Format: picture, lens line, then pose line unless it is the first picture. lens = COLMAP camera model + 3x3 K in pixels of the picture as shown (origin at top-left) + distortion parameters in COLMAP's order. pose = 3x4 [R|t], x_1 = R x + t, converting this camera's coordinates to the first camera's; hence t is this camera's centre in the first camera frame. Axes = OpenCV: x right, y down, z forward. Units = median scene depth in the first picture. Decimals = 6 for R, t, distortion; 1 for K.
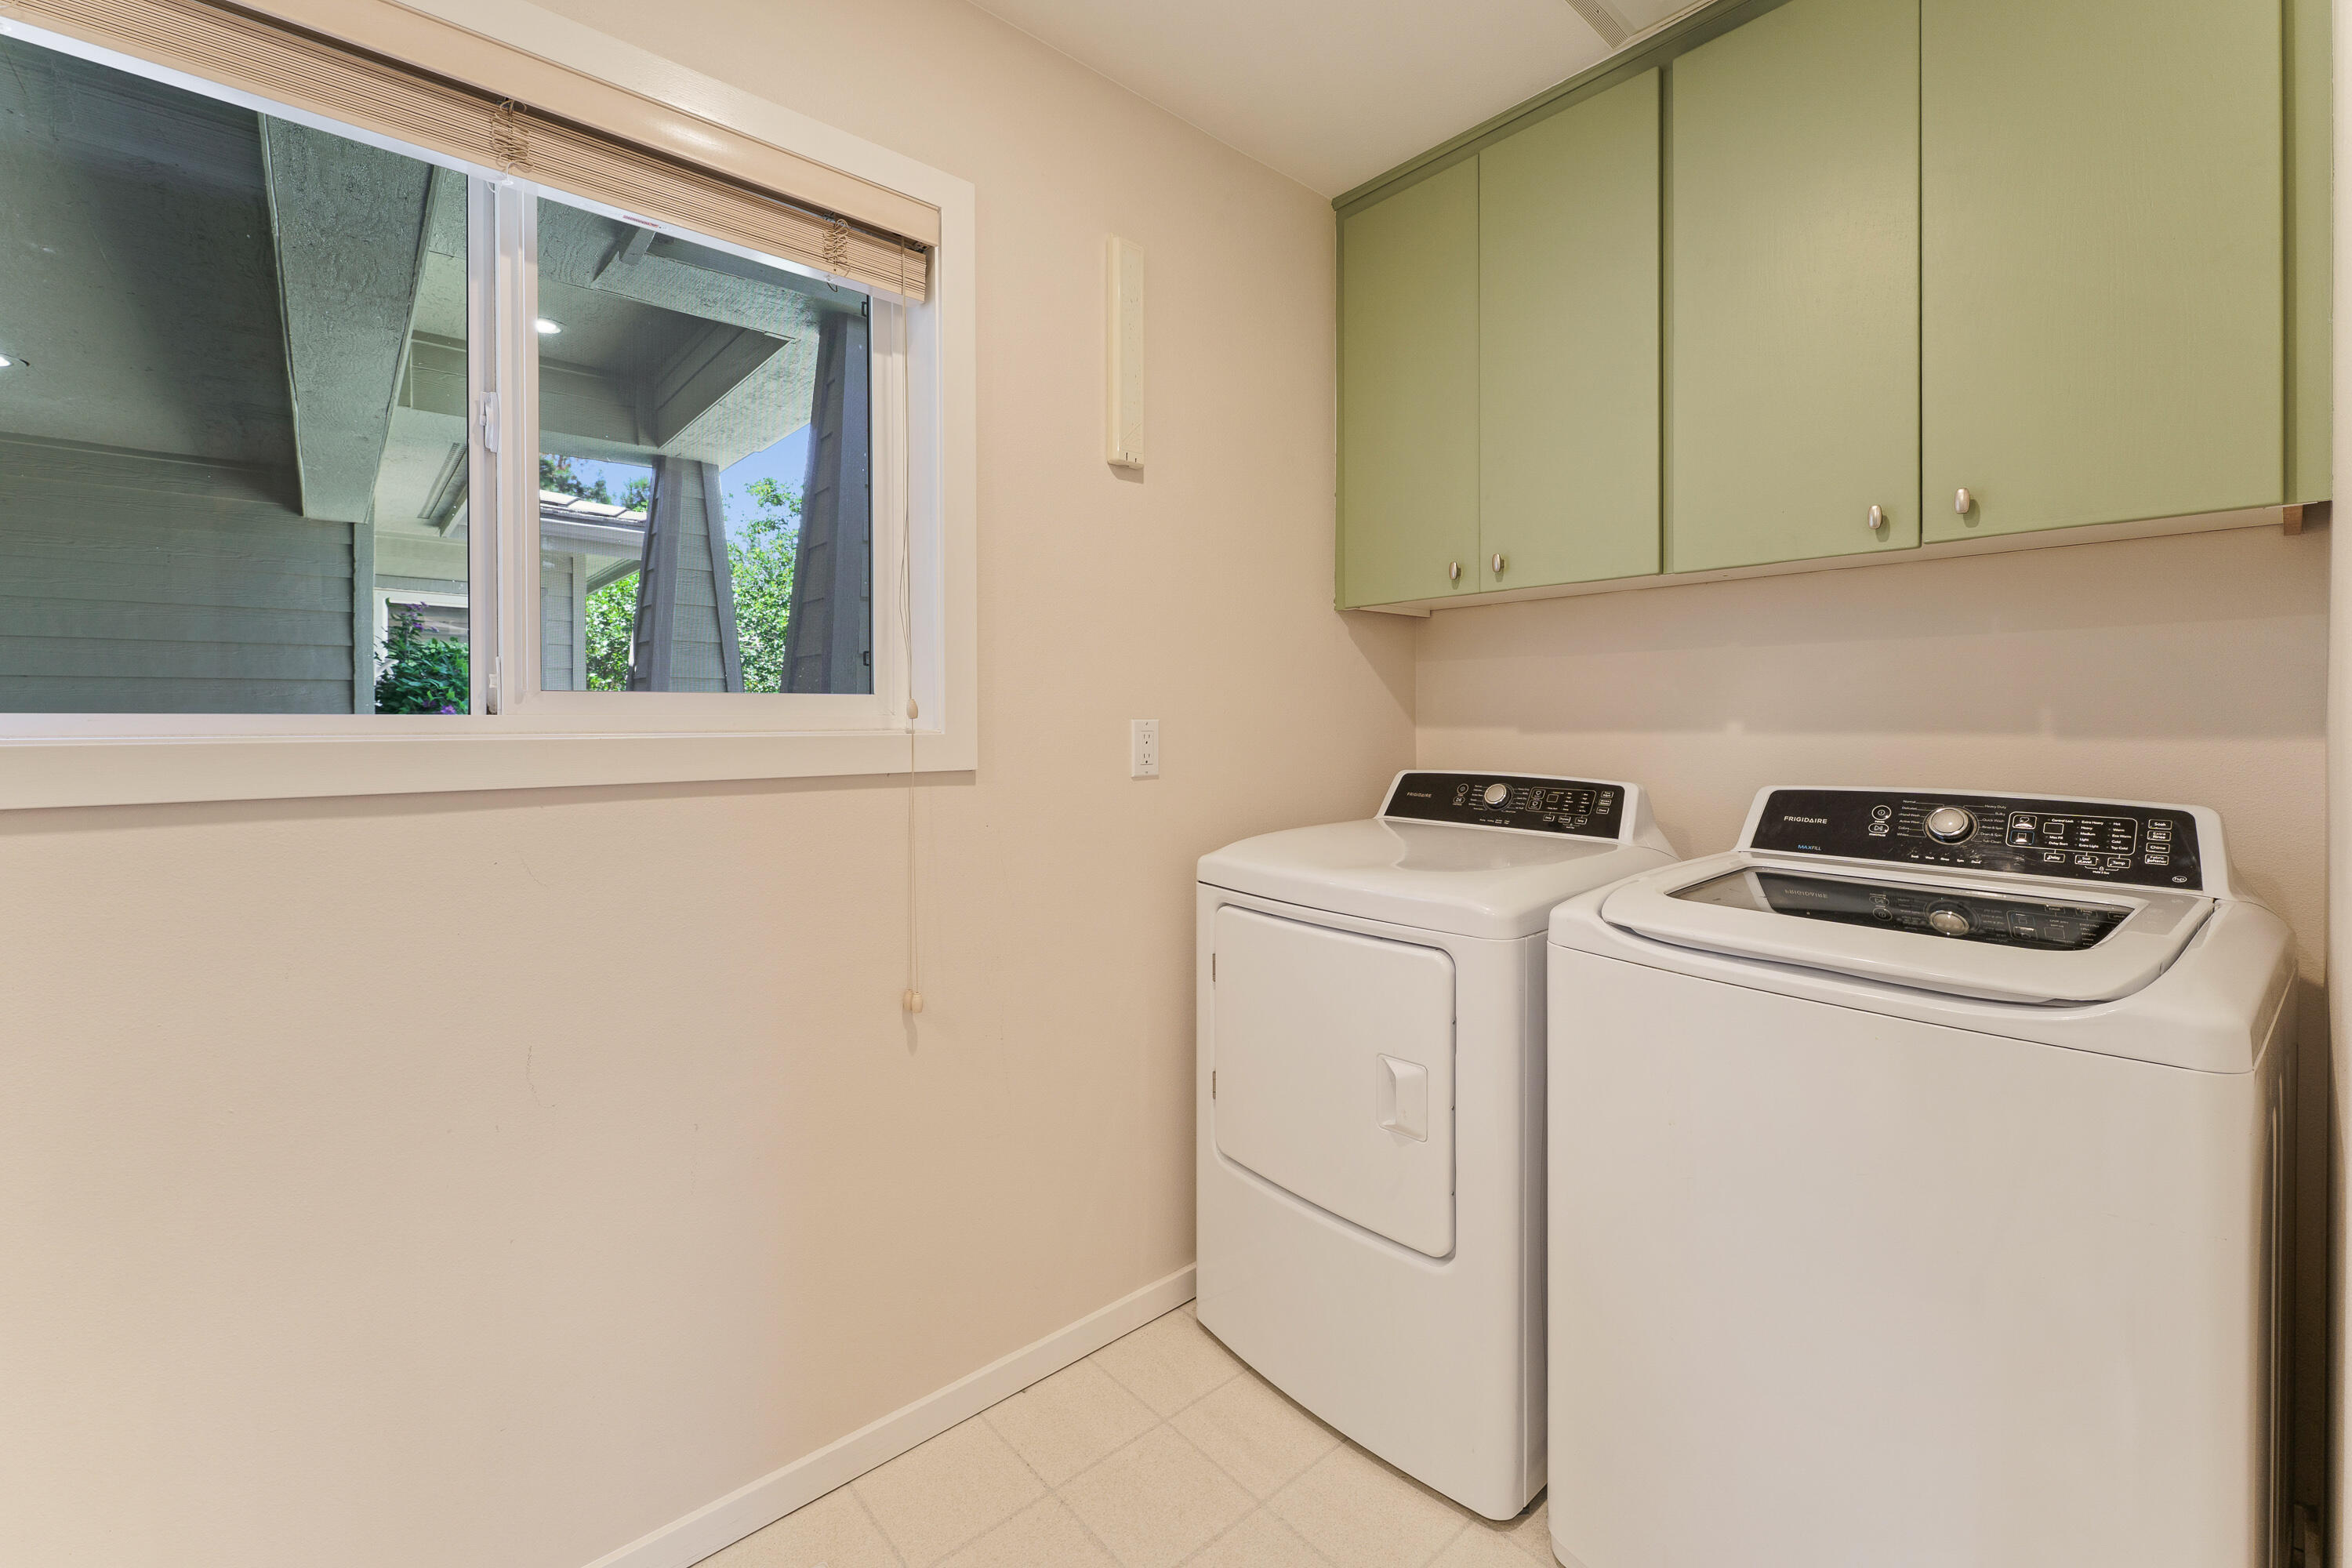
lens RADIAL K [[953.5, 0, 1180.7], [0, 953.5, 700.0], [0, 0, 1]] dist [0.001740, 0.000347]
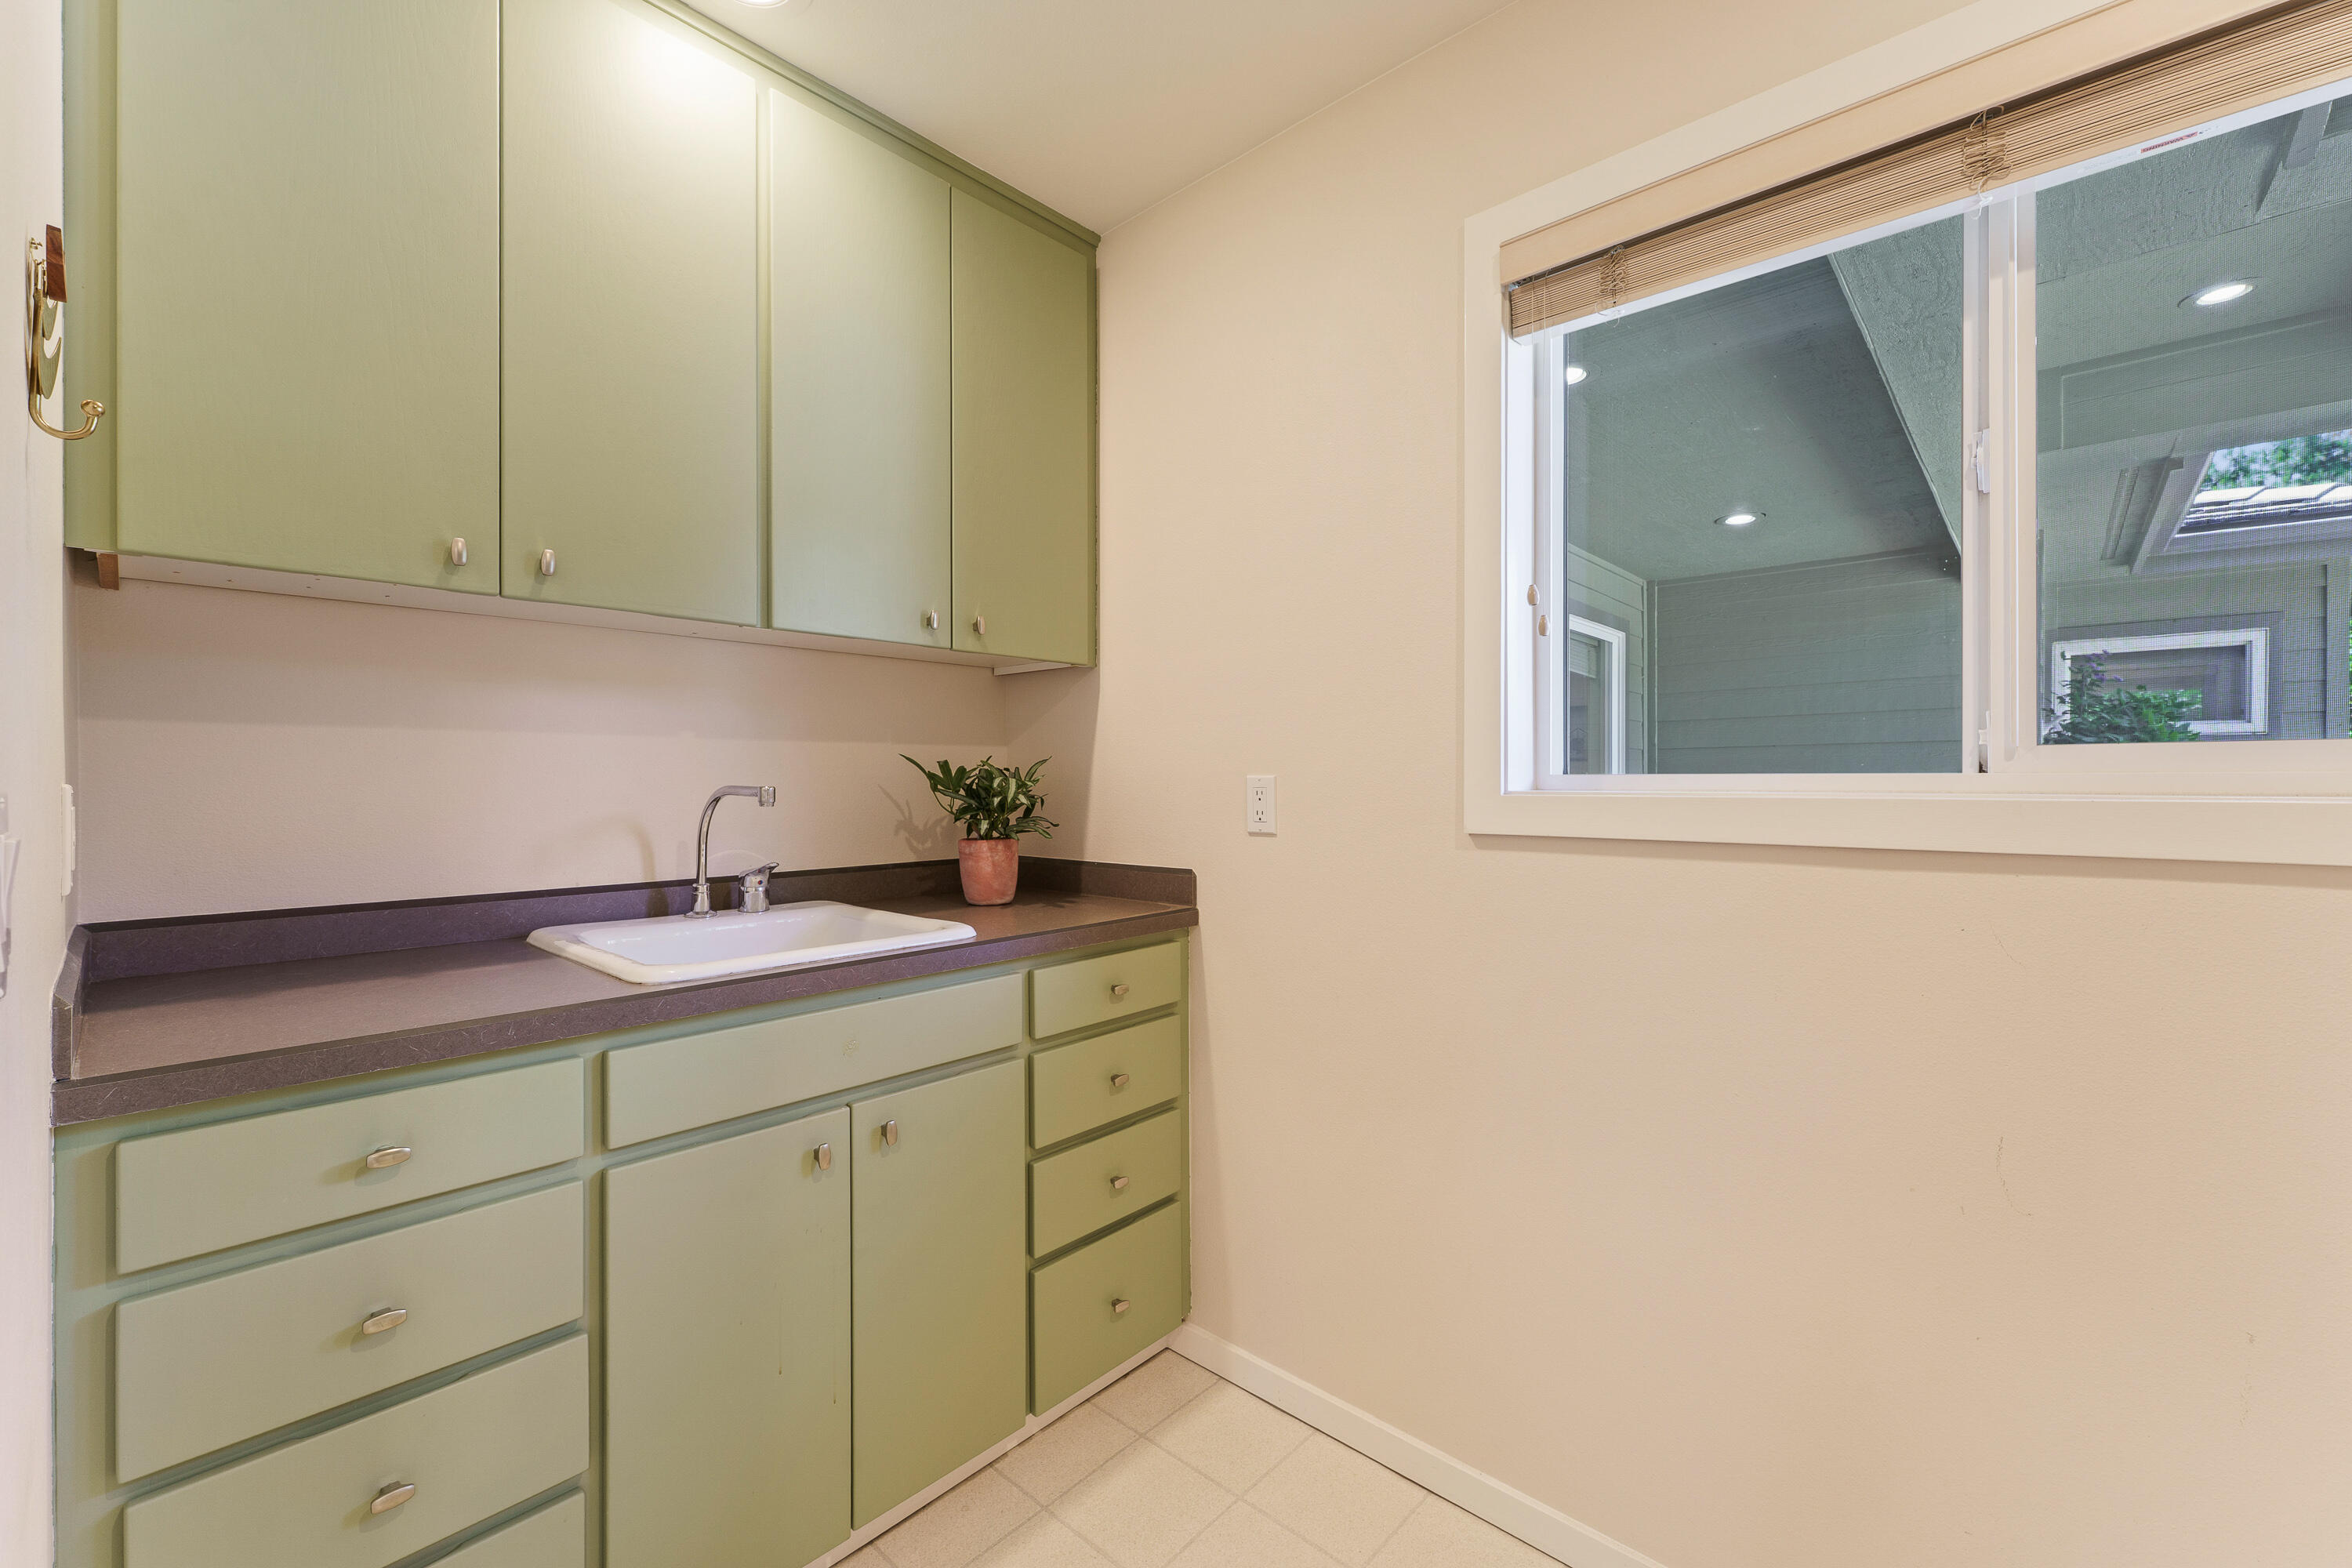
lens RADIAL K [[954.3, 0, 1176.0], [0, 954.3, 784.0], [0, 0, 1]] dist [-0.015965, -0.000354]
pose [[0.101321, 0.004027, -0.994846, 0.105185], [0.022573, 0.999725, 0.006346, 0.002302], [0.994598, -0.023100, 0.101202, 0.090804]]
